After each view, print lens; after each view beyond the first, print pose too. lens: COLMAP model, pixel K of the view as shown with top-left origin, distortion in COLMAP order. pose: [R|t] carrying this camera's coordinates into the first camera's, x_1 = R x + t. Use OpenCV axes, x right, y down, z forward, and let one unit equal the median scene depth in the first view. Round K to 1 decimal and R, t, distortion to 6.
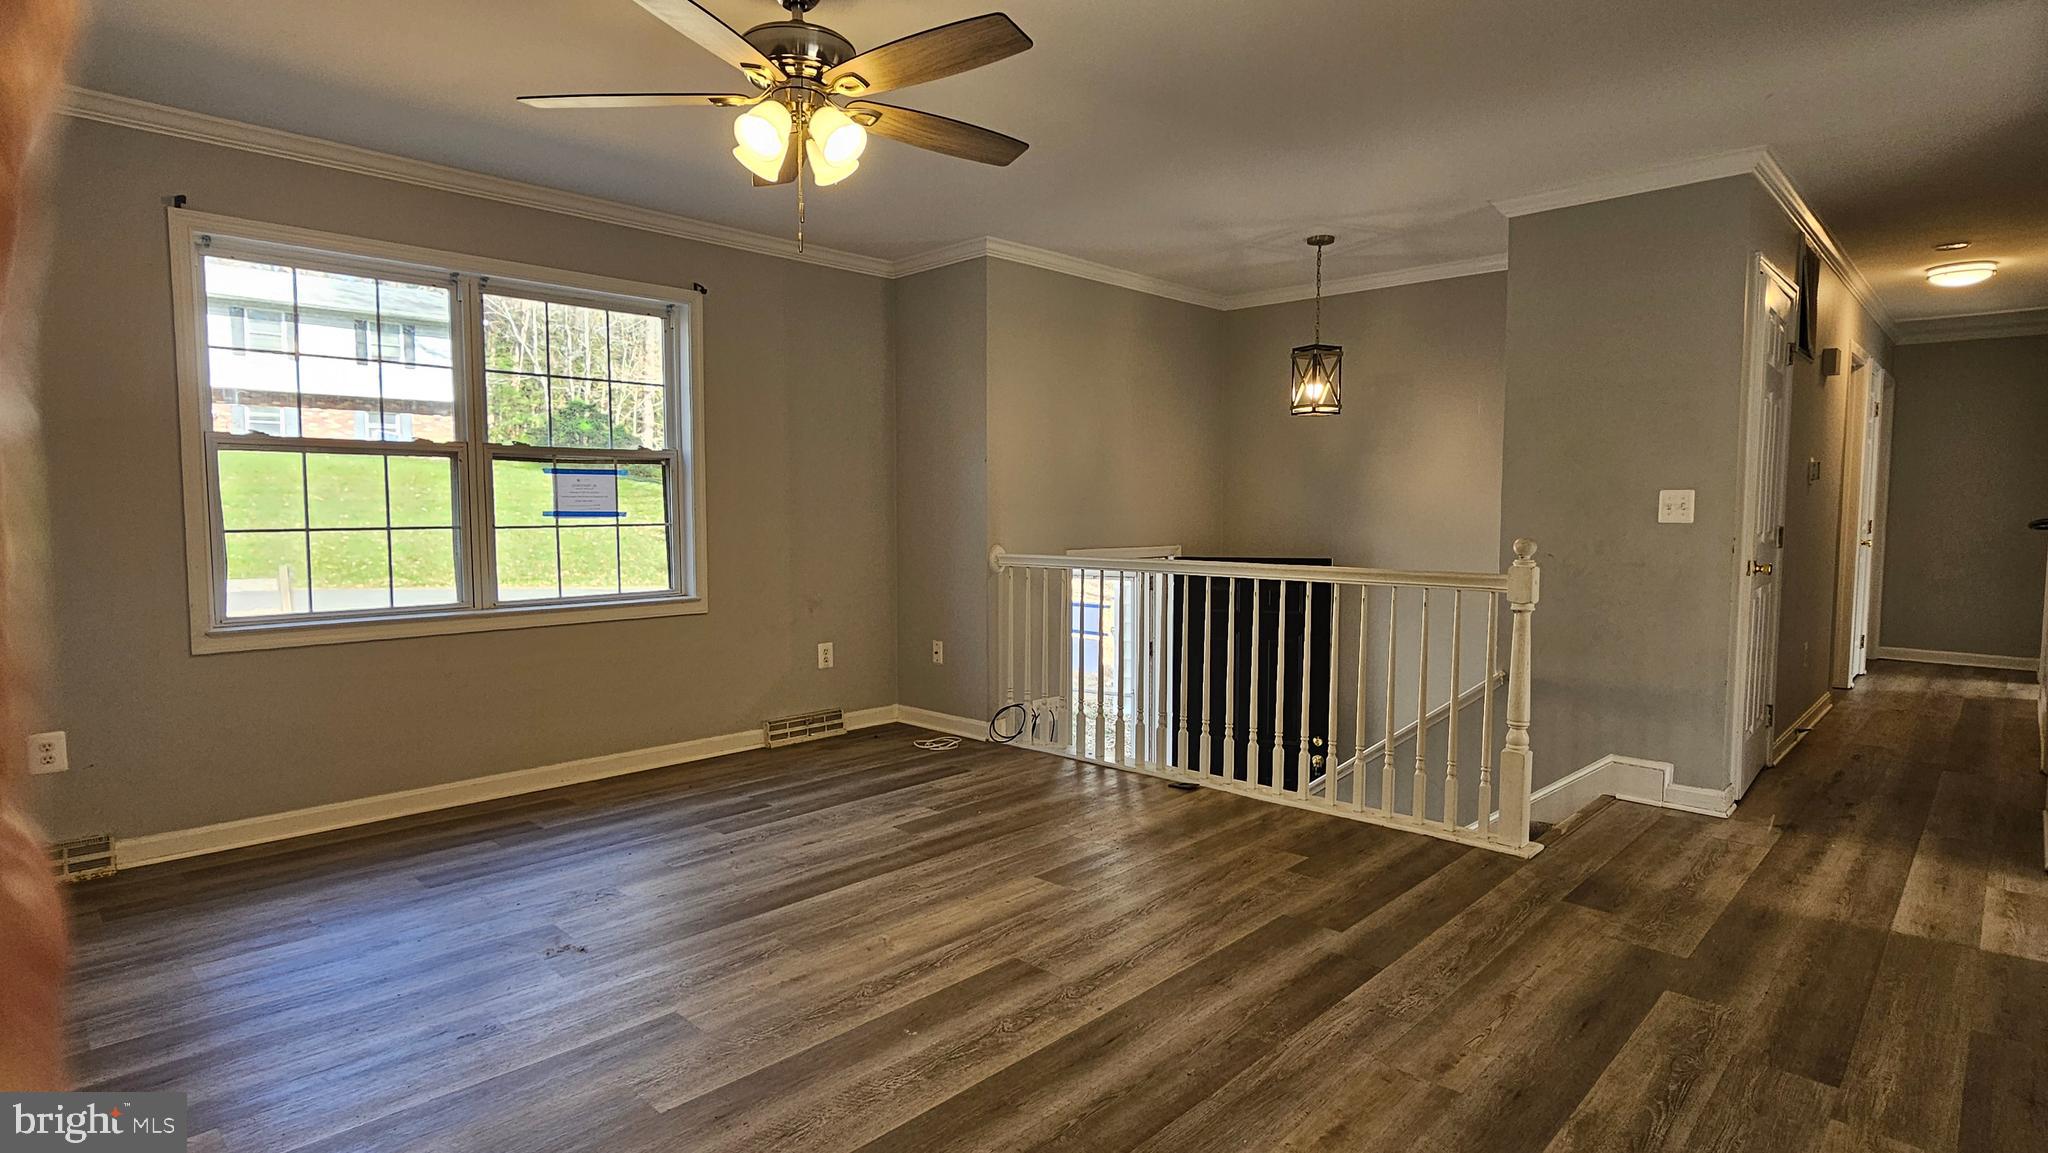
lens RADIAL K [[1037.1, 0, 1018.4], [0, 1037.1, 581.2], [0, 0, 1]] dist [-0.001848, -0.001873]
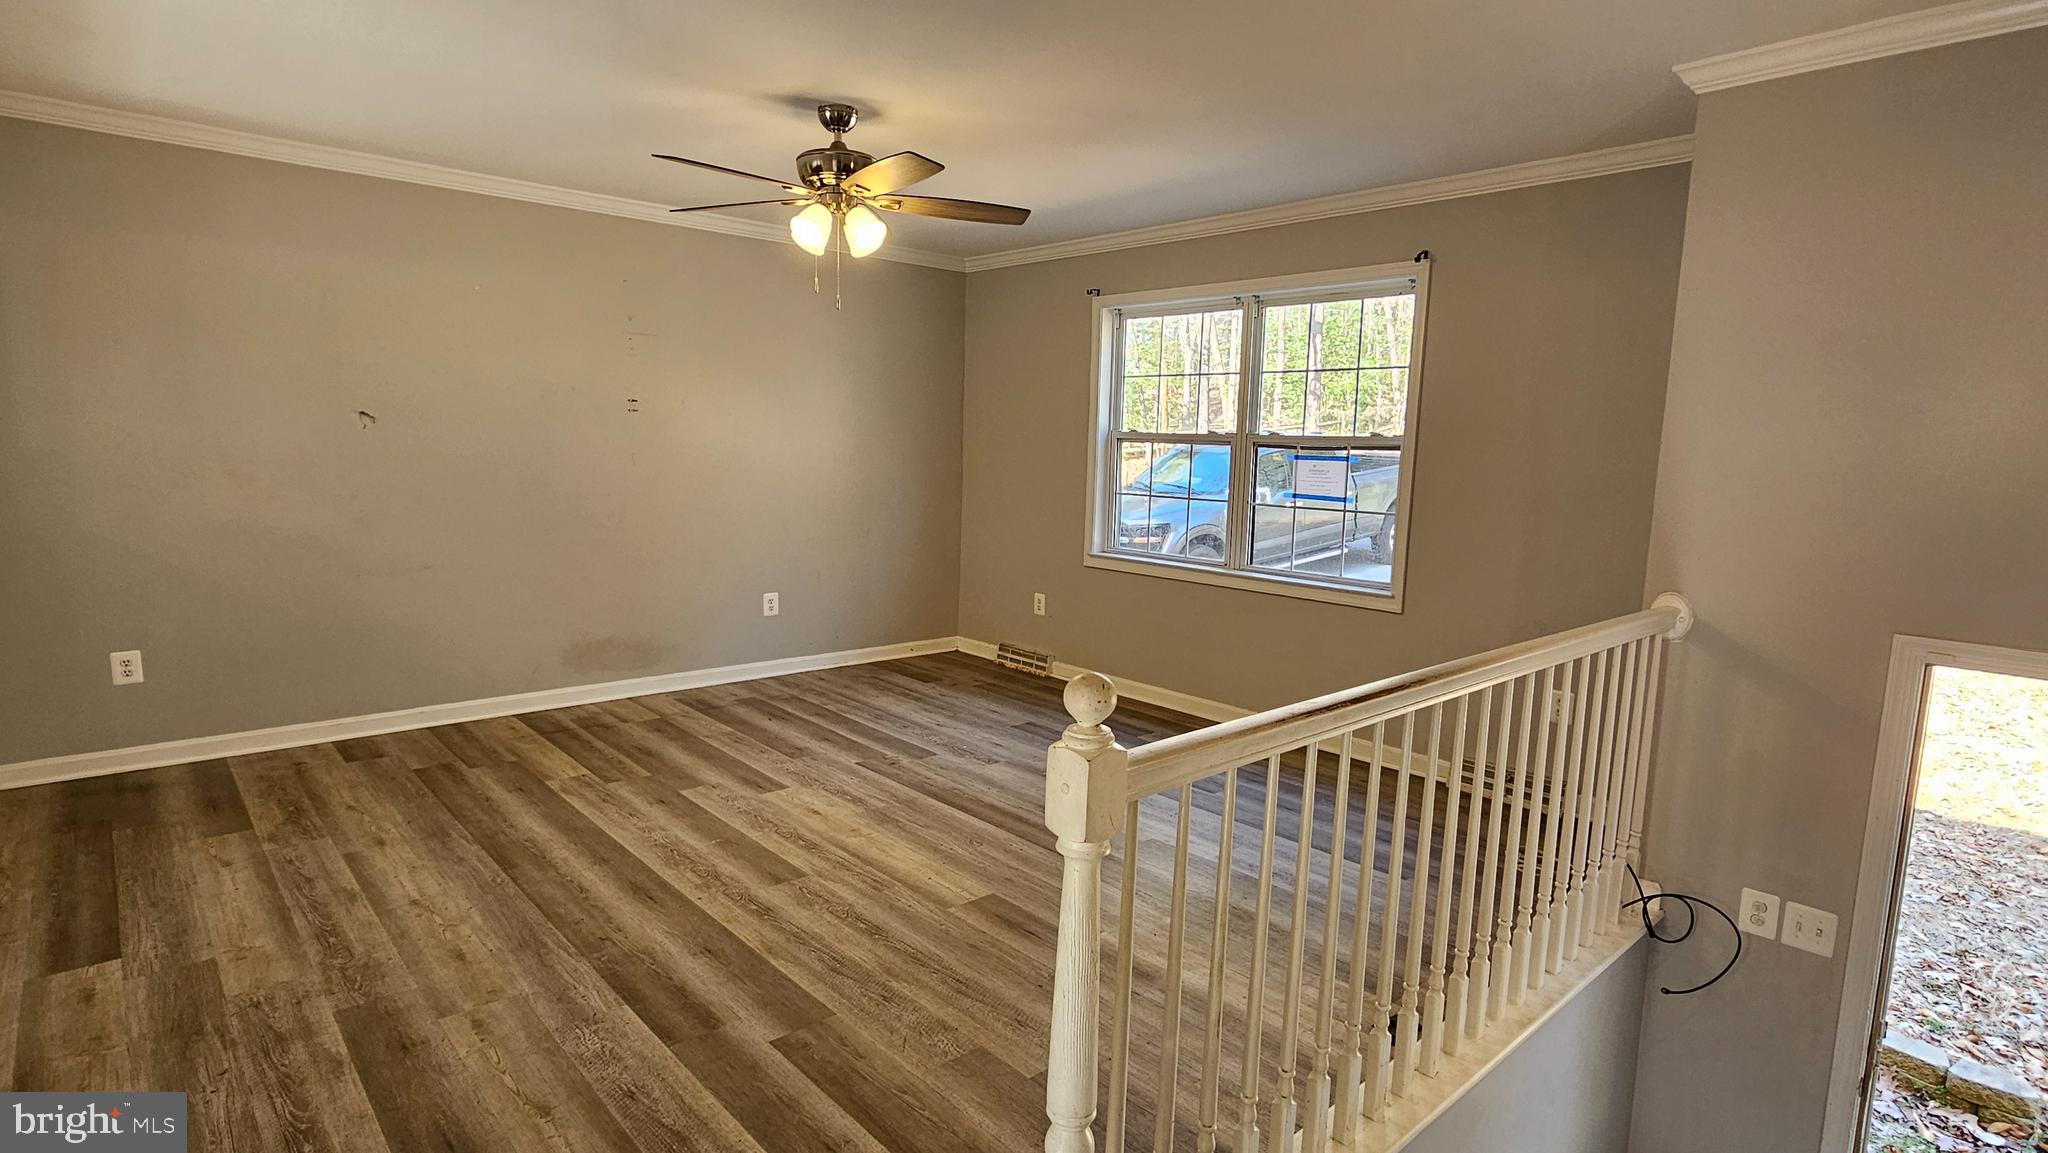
lens RADIAL K [[1037.1, 0, 1018.4], [0, 1037.1, 581.2], [0, 0, 1]] dist [-0.001848, -0.001873]
pose [[-0.067503, 0.134584, -0.988600, 0.844624], [-0.099883, 0.984971, 0.140910, -0.125450], [0.992707, 0.108256, -0.053045, 0.953868]]
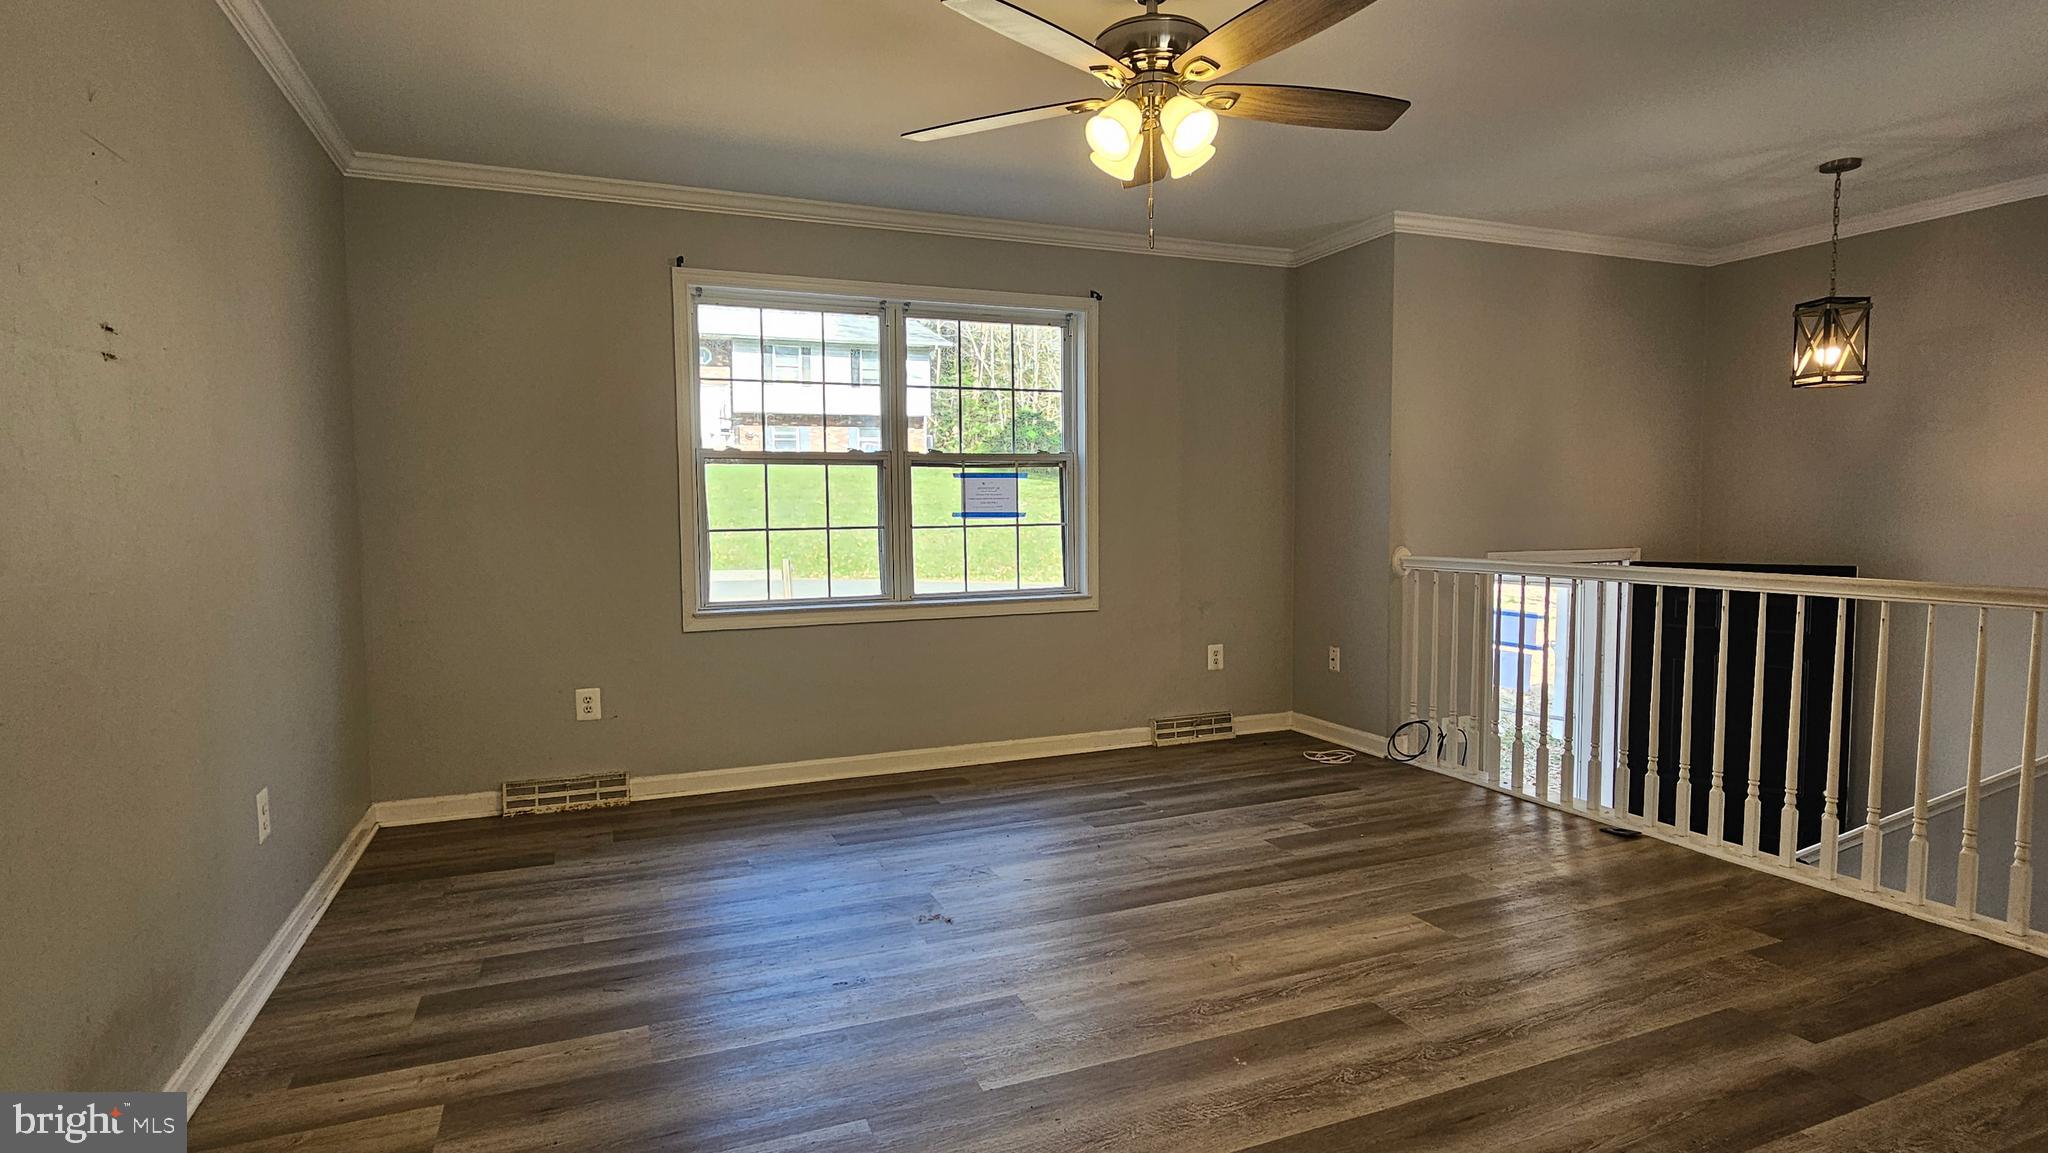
lens RADIAL K [[1037.1, 0, 1018.4], [0, 1037.1, 581.2], [0, 0, 1]] dist [-0.001848, -0.001873]
pose [[0.916968, 0.020349, -0.398441, 0.050601], [-0.020015, 0.999787, 0.004999, -0.002494], [0.398458, 0.003391, 0.917180, 0.032123]]
